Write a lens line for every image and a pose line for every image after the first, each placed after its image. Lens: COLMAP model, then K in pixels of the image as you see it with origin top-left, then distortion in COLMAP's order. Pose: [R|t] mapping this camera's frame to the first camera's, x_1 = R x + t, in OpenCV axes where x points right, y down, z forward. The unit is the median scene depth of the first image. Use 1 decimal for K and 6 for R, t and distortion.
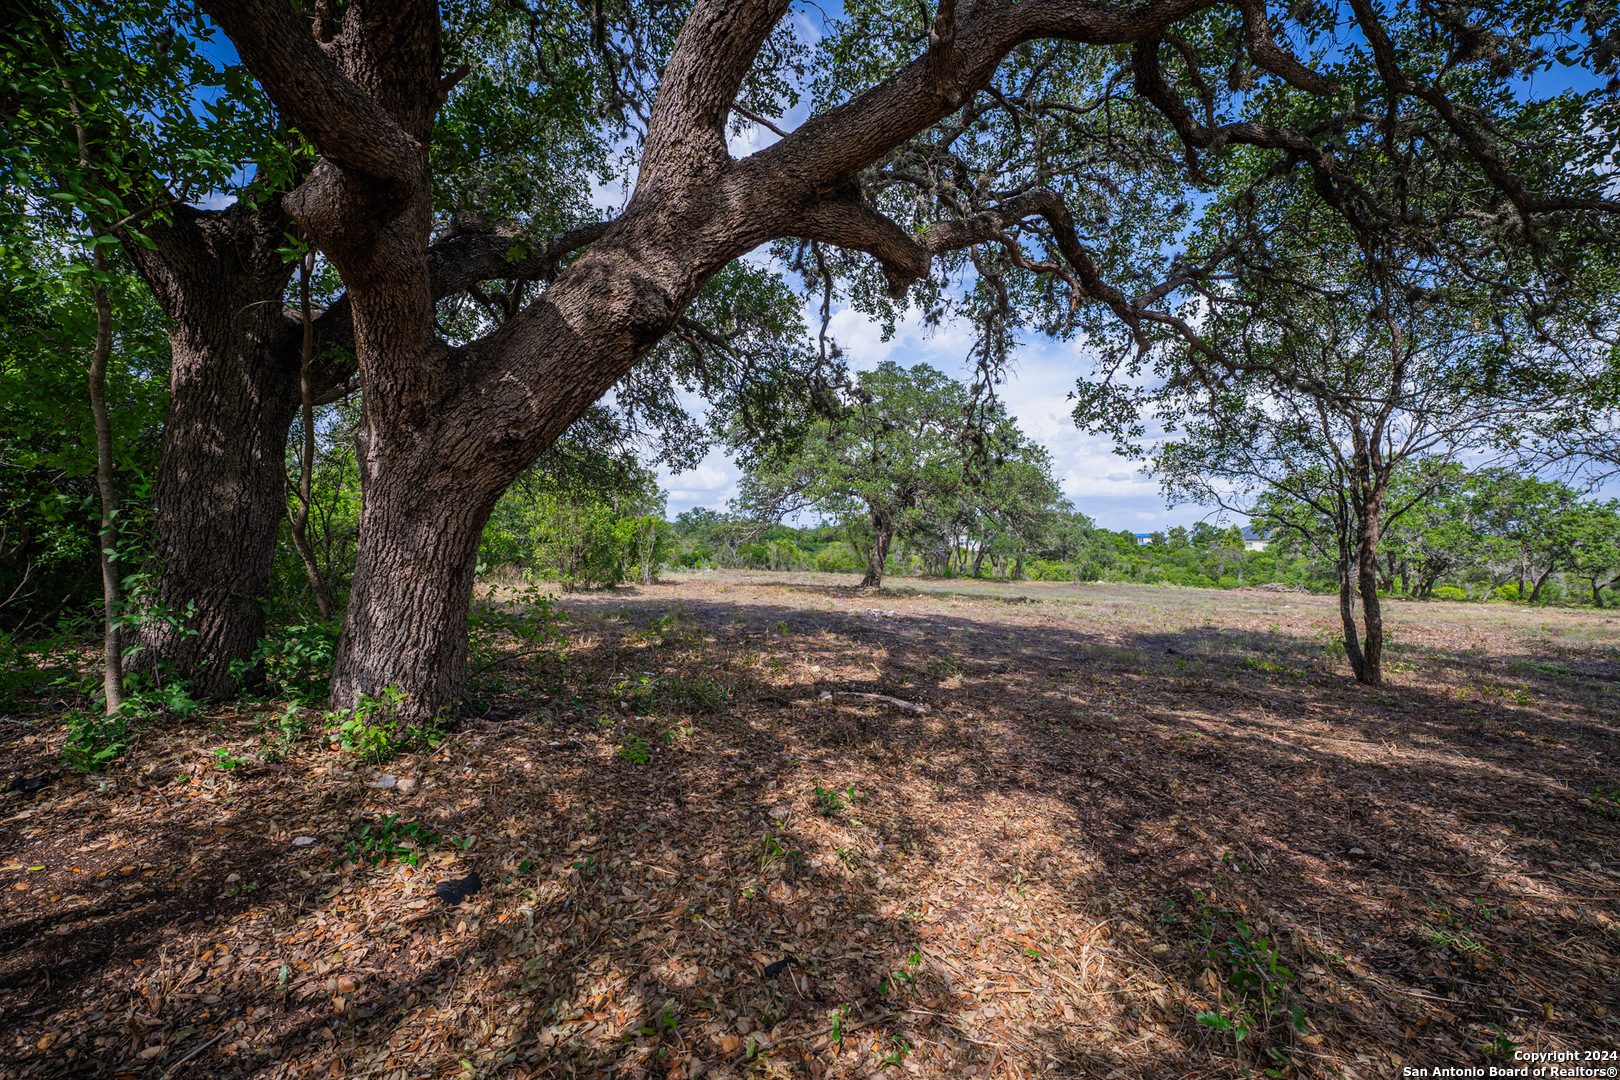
lens RADIAL K [[680.6, 0, 812.9], [0, 680.6, 541.0], [0, 0, 1]] dist [-0.019600, -0.000240]
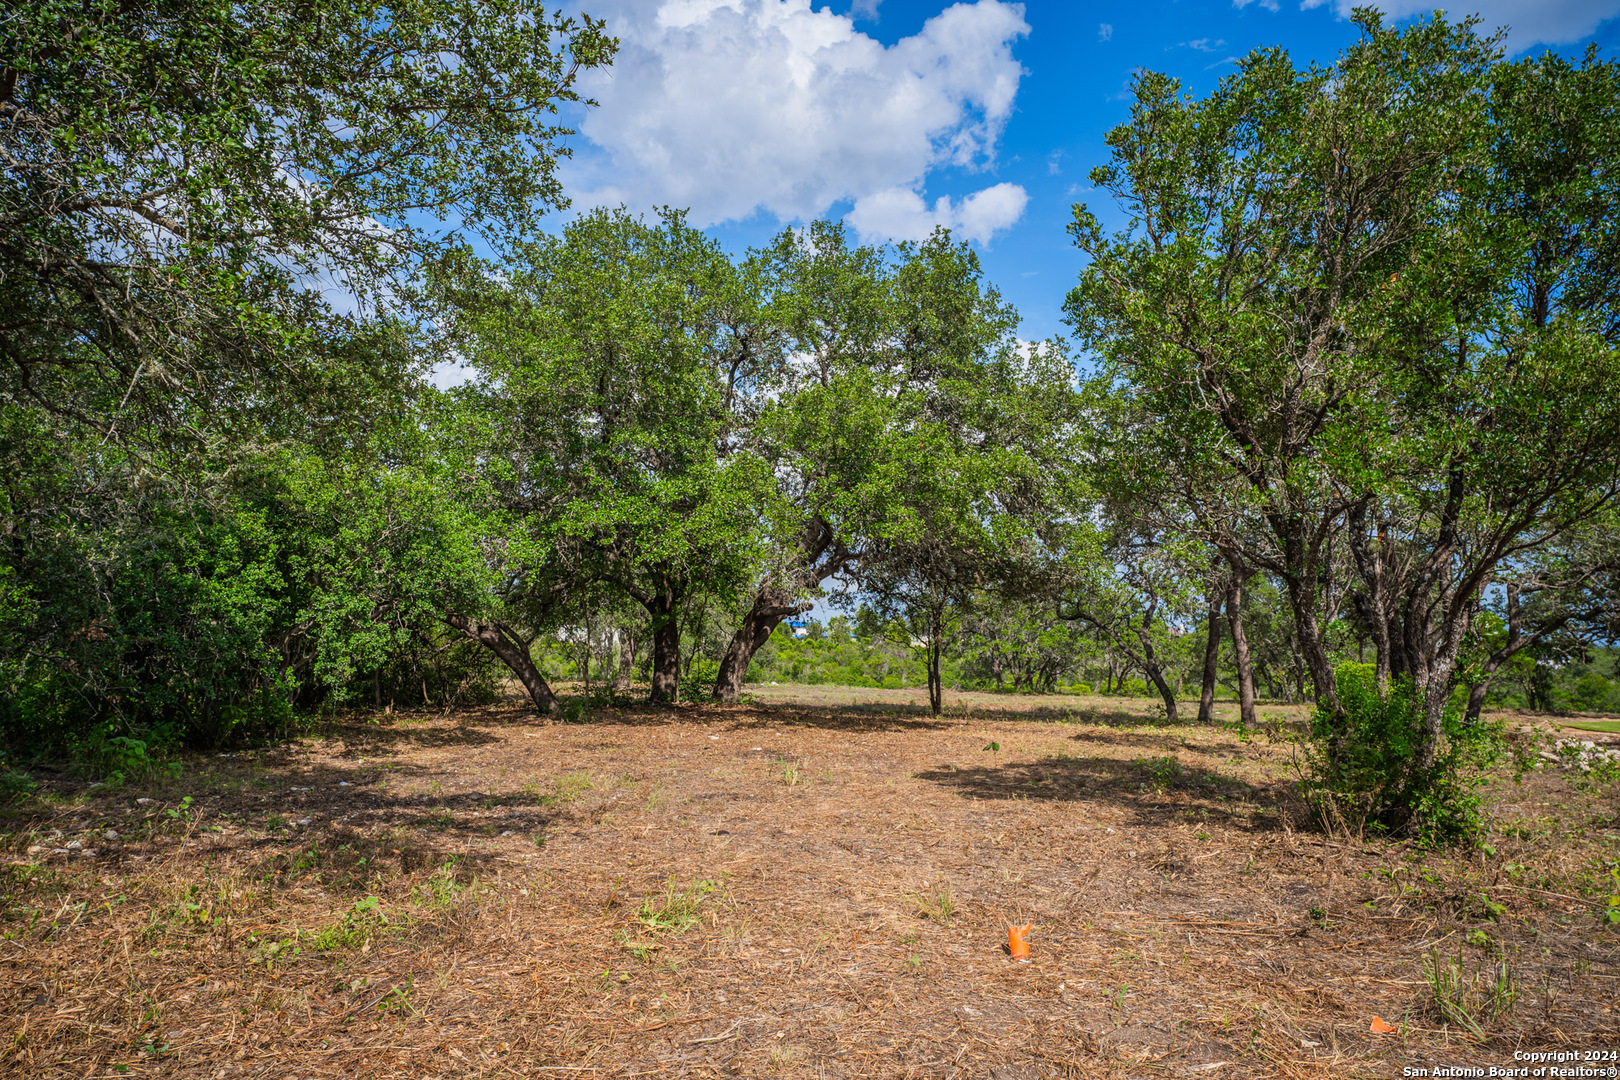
lens RADIAL K [[1092.4, 0, 811.5], [0, 1092.4, 544.5], [0, 0, 1]] dist [0.027308, 0.005780]
pose [[0.886675, 0.025273, 0.461702, -0.181762], [0.008593, 0.997432, -0.071100, -0.021203], [-0.462313, 0.067010, 0.884181, -0.290469]]
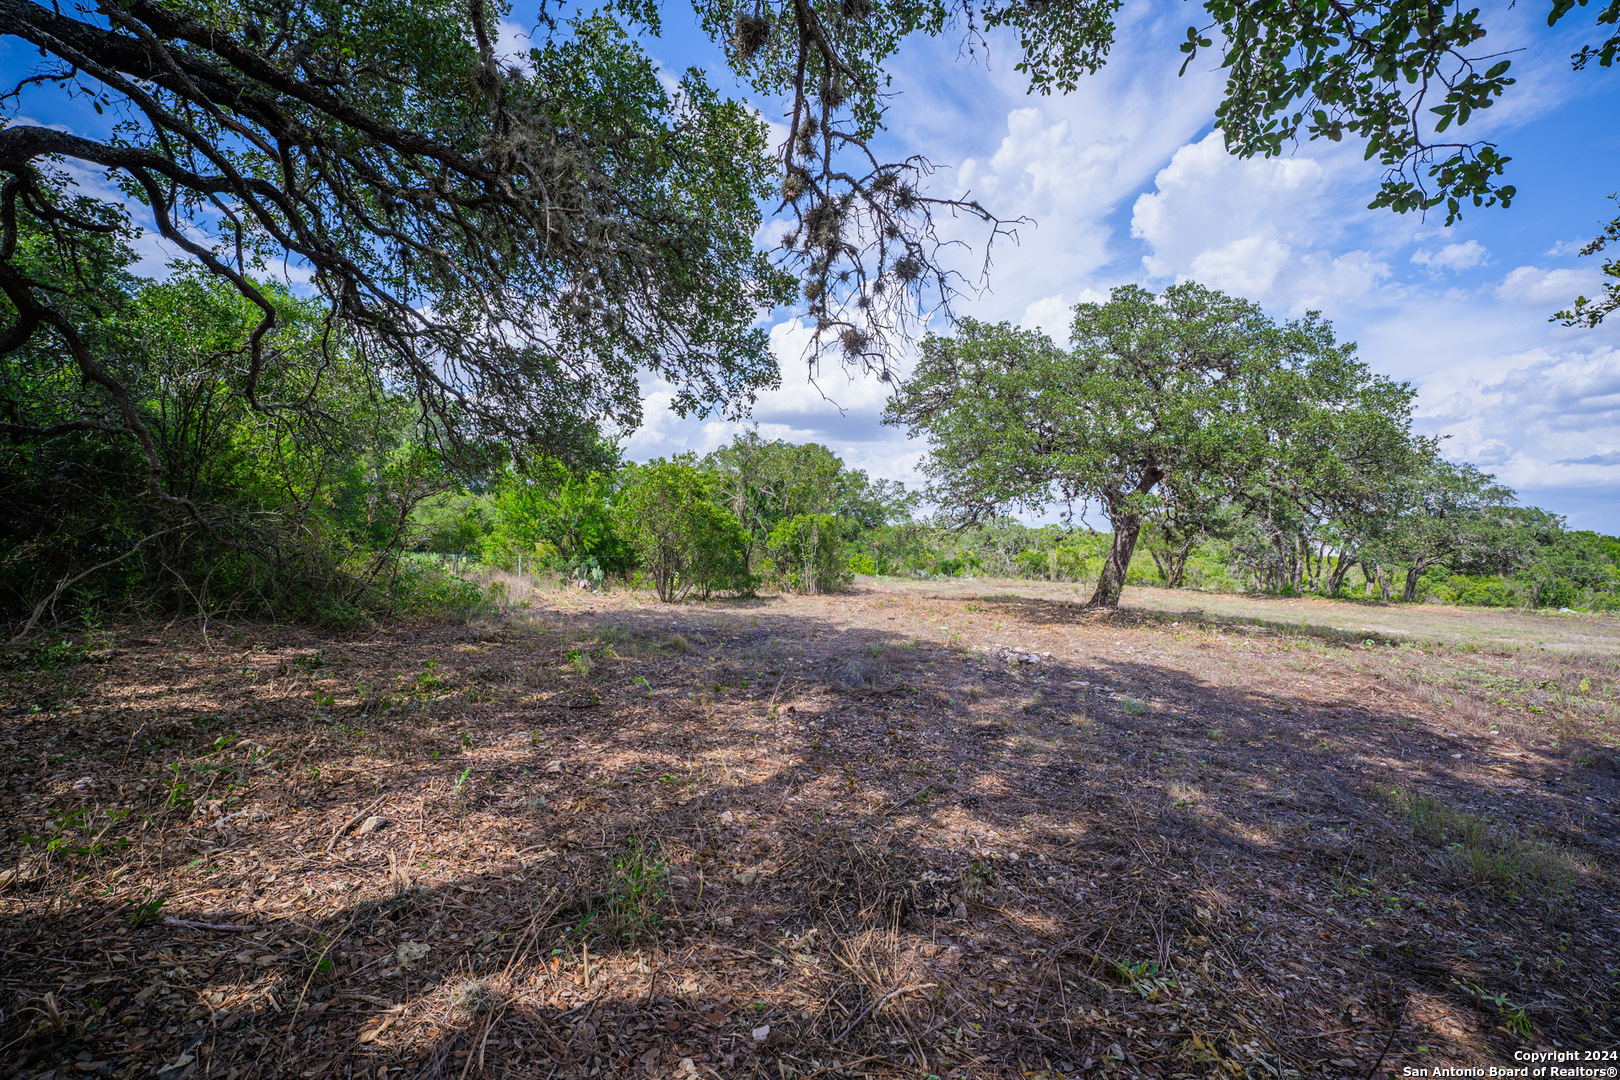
lens RADIAL K [[680.6, 0, 812.9], [0, 680.6, 541.0], [0, 0, 1]] dist [-0.019600, -0.000240]
pose [[0.895433, -0.001801, -0.445192, 0.062209], [-0.003054, 0.999943, -0.010189, 0.003032], [0.445185, 0.010484, 0.895377, 0.112100]]
